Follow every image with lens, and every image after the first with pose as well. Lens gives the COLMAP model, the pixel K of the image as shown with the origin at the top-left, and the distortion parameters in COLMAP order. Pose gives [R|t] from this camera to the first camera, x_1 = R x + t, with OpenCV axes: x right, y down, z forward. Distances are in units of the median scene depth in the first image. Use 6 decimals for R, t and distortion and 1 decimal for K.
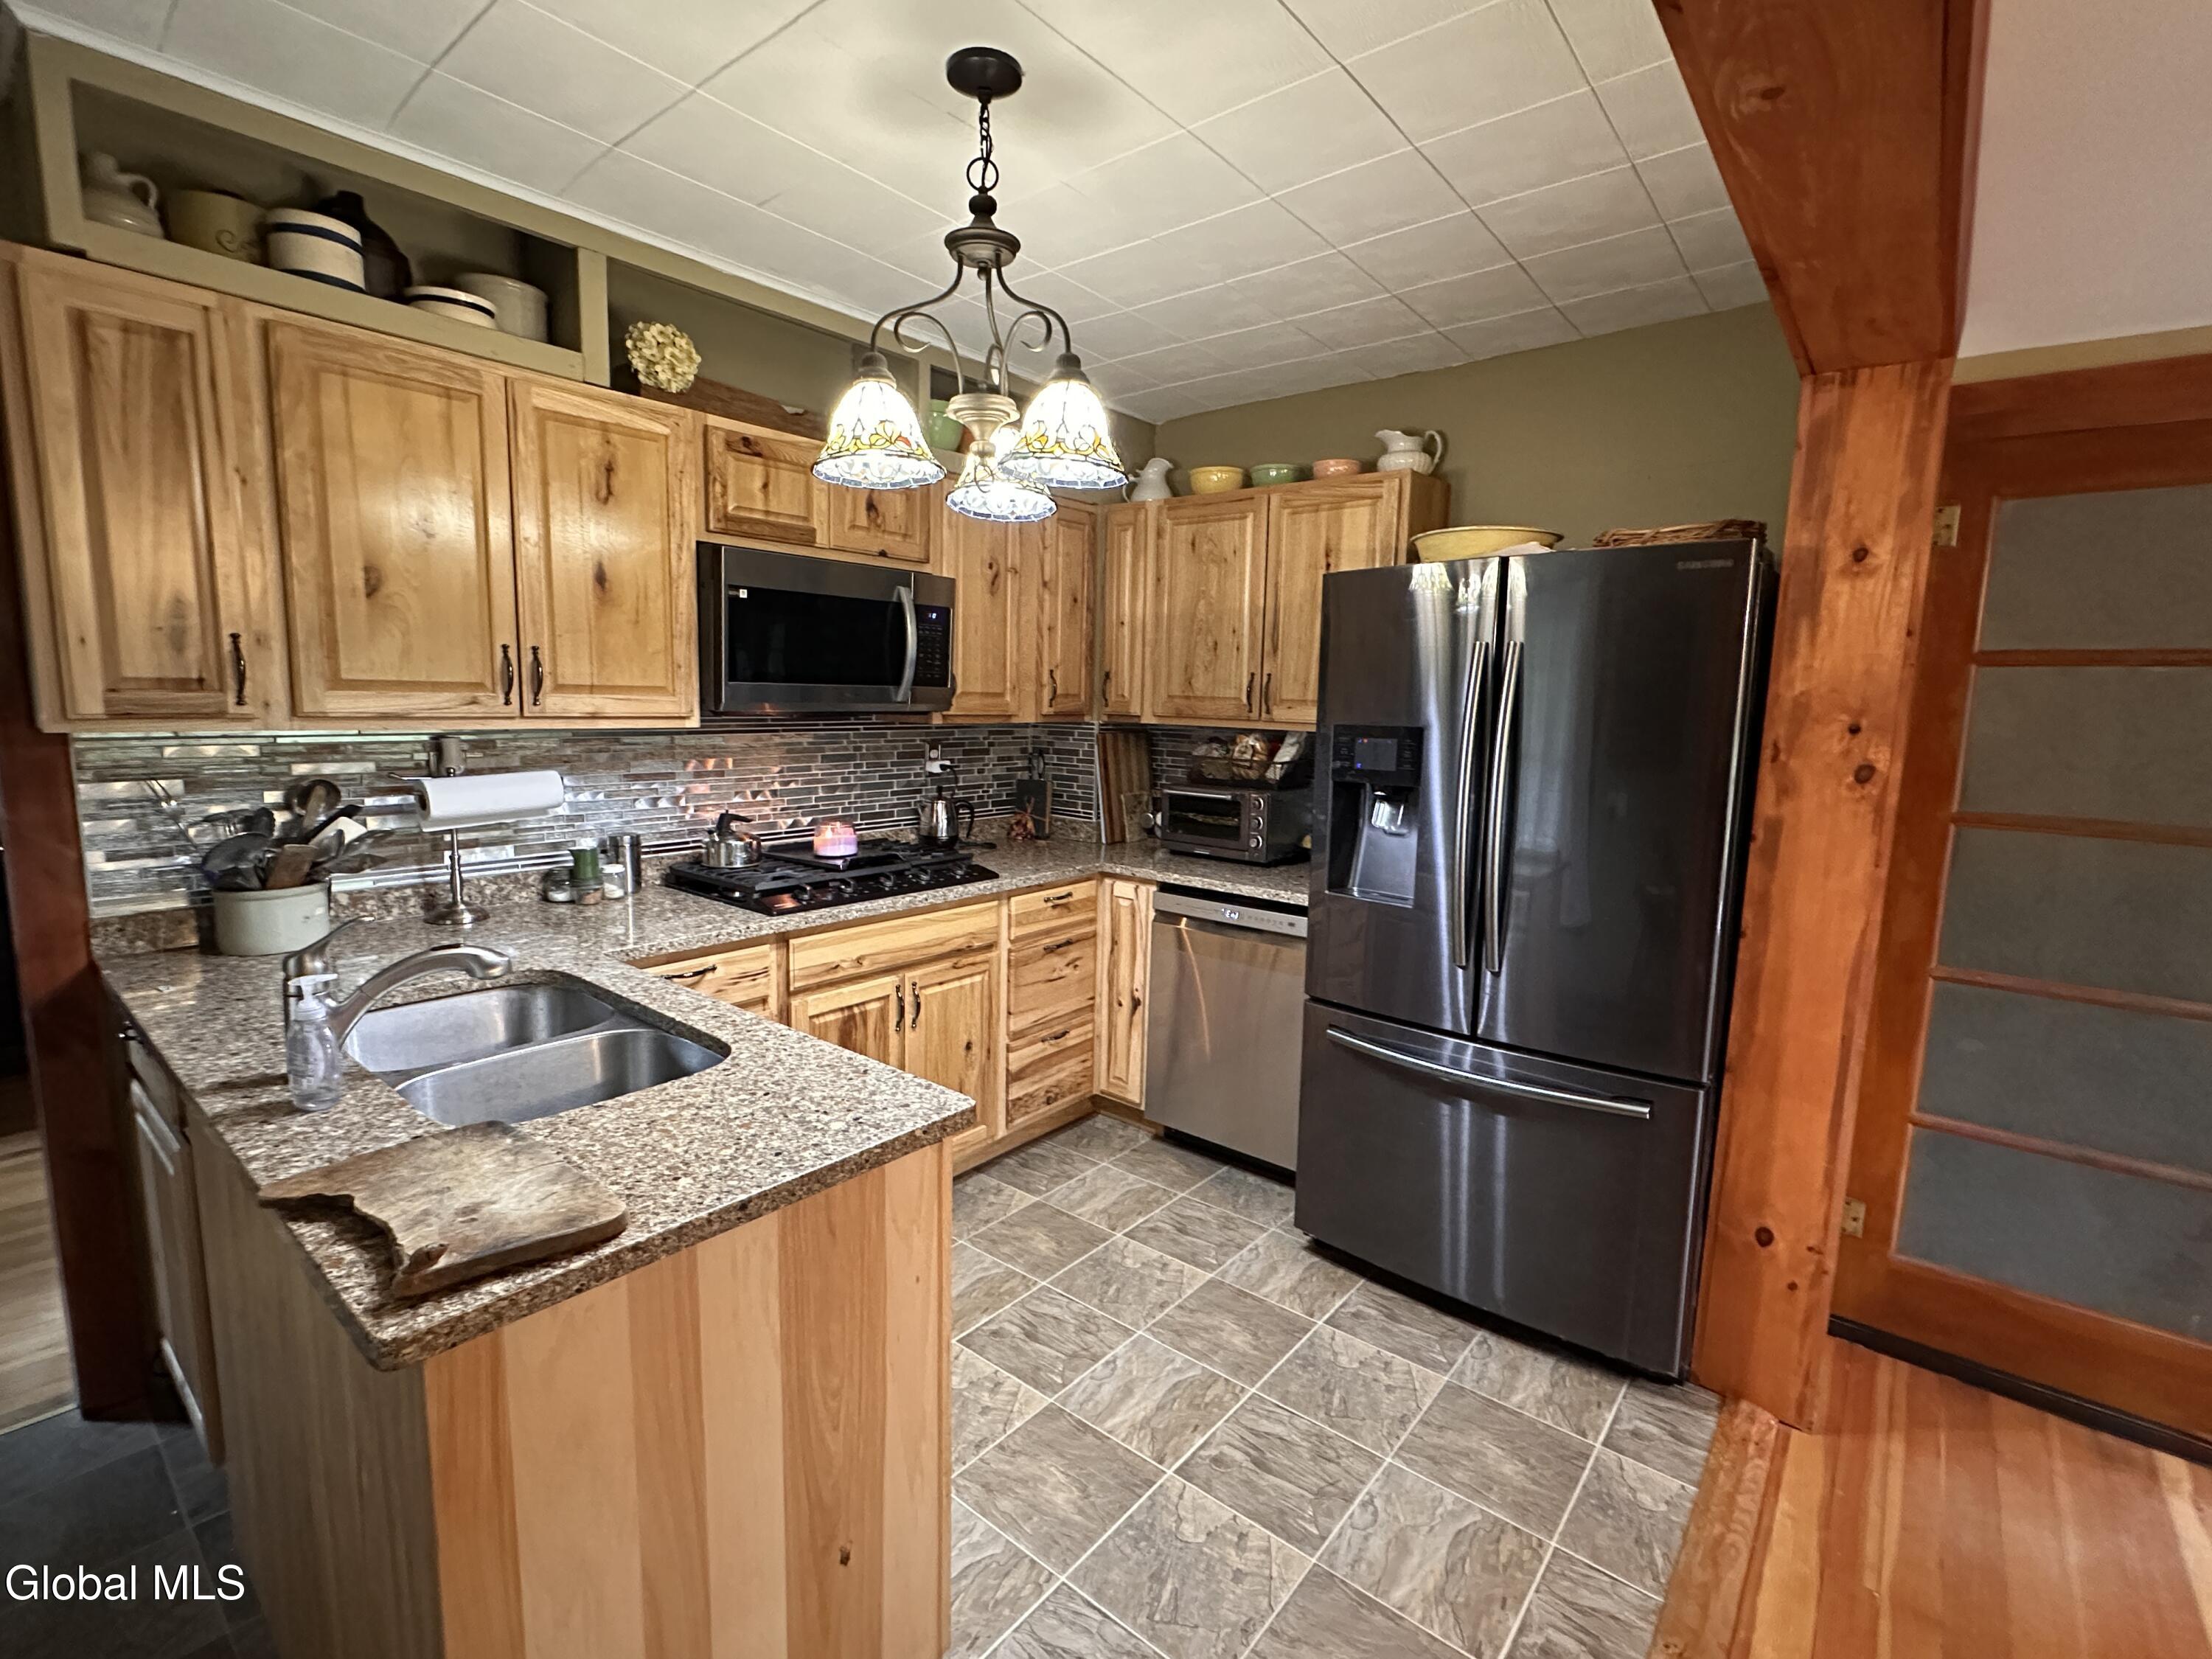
lens RADIAL K [[1002.9, 0, 1101.9], [0, 1002.9, 831.4], [0, 0, 1]] dist [-0.003650, 0.000423]
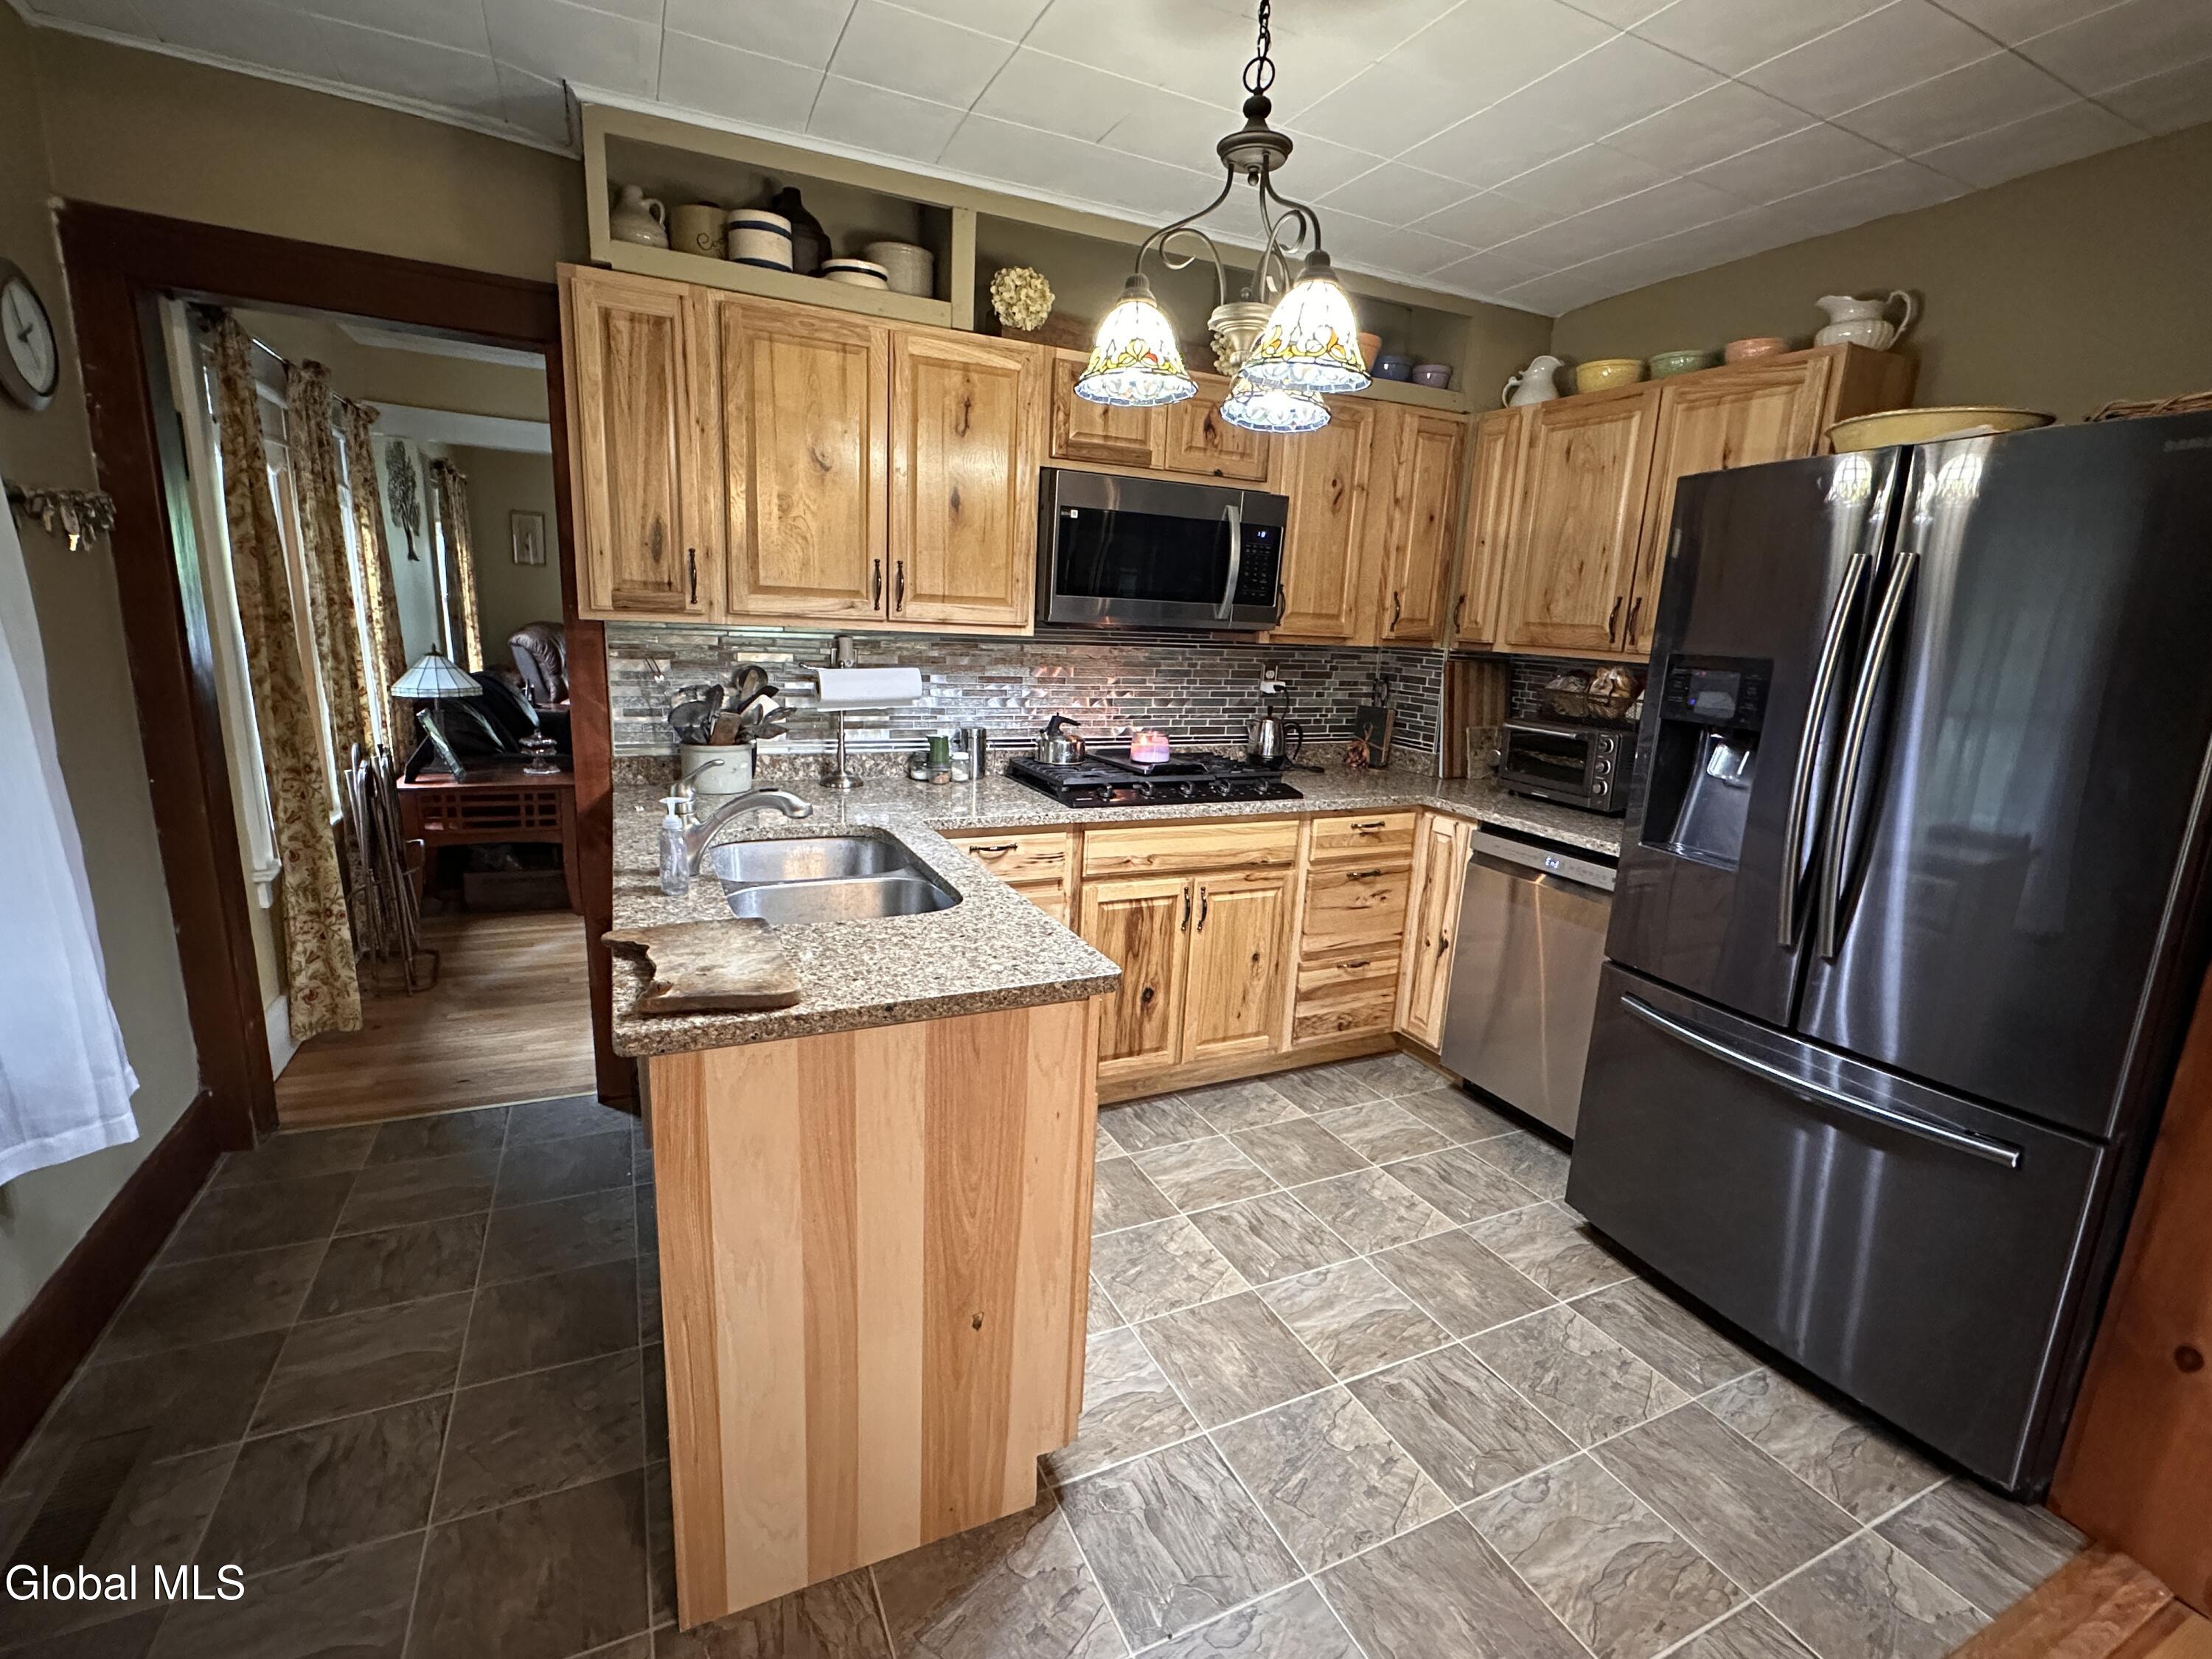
lens RADIAL K [[1002.9, 0, 1101.9], [0, 1002.9, 831.4], [0, 0, 1]] dist [-0.003650, 0.000423]
pose [[0.906481, 0.109088, -0.407911, 0.156287], [-0.082375, 0.993177, 0.082547, 0.015416], [0.414133, -0.041226, 0.909282, -0.001462]]
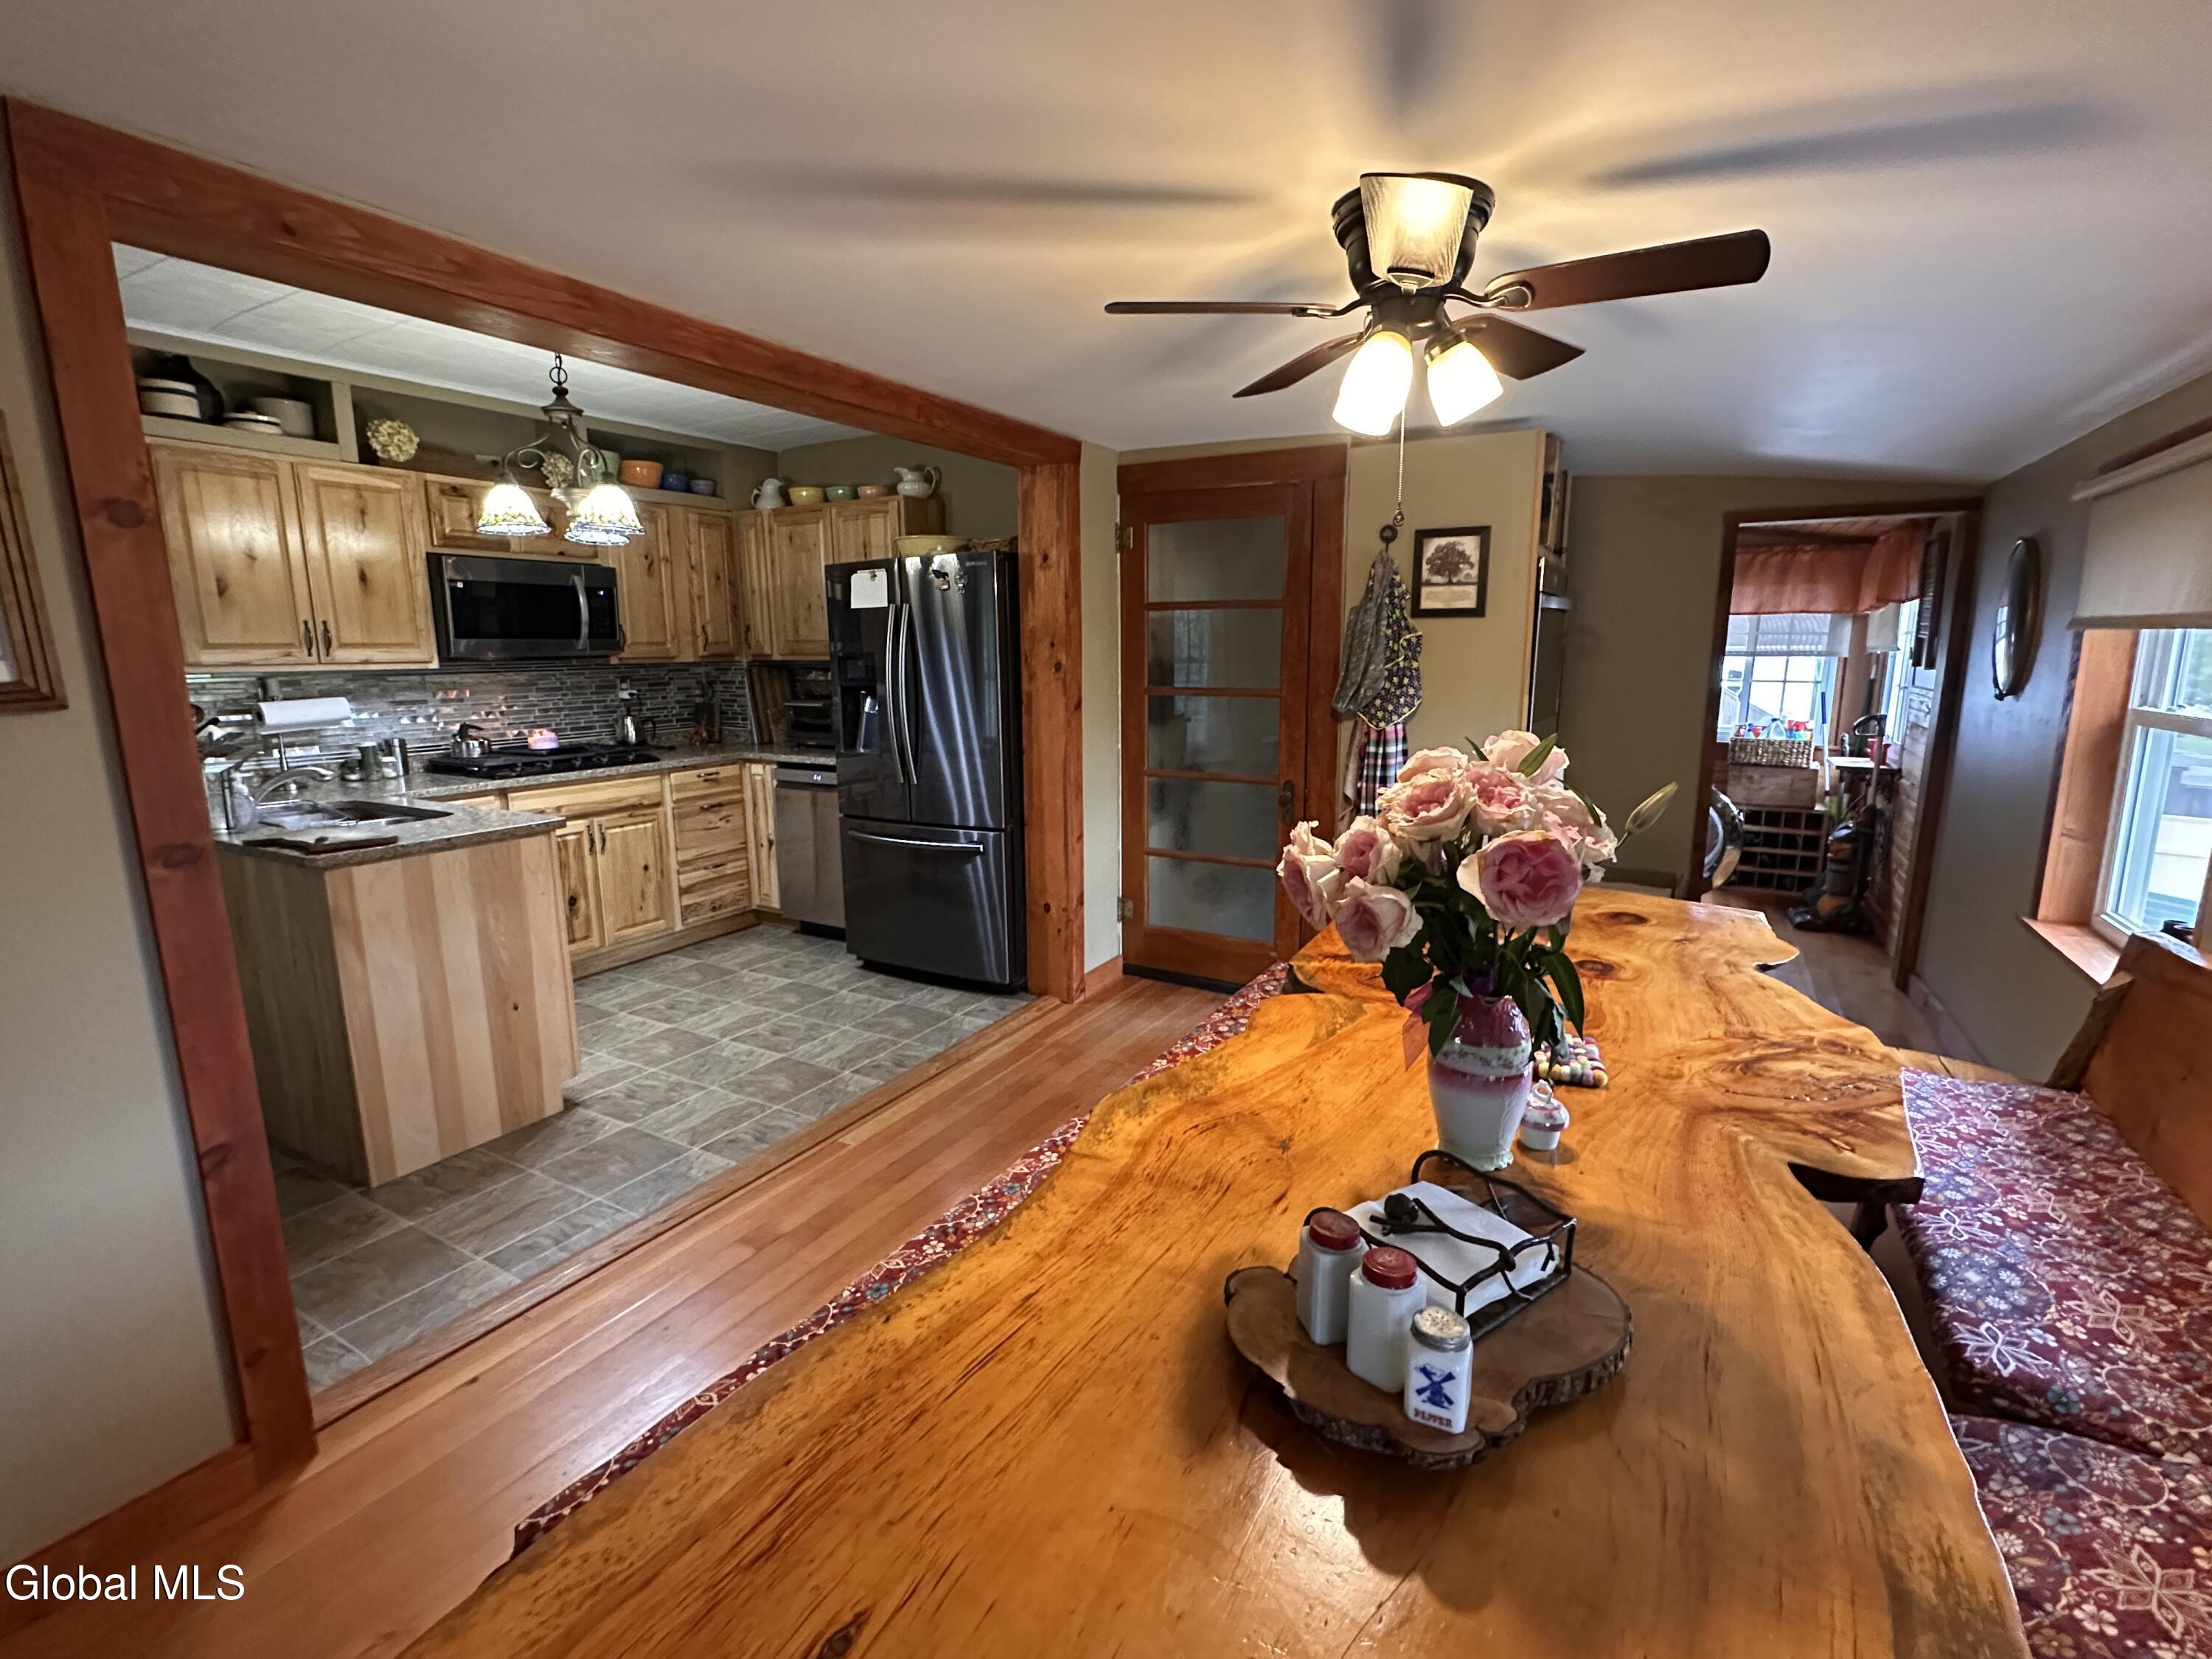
lens RADIAL K [[1002.9, 0, 1101.9], [0, 1002.9, 831.4], [0, 0, 1]] dist [-0.003650, 0.000423]
pose [[0.985924, -0.059924, 0.156085, 0.395158], [0.052171, 0.997214, 0.053306, 0.131805], [-0.158845, -0.044413, 0.986304, -0.793974]]
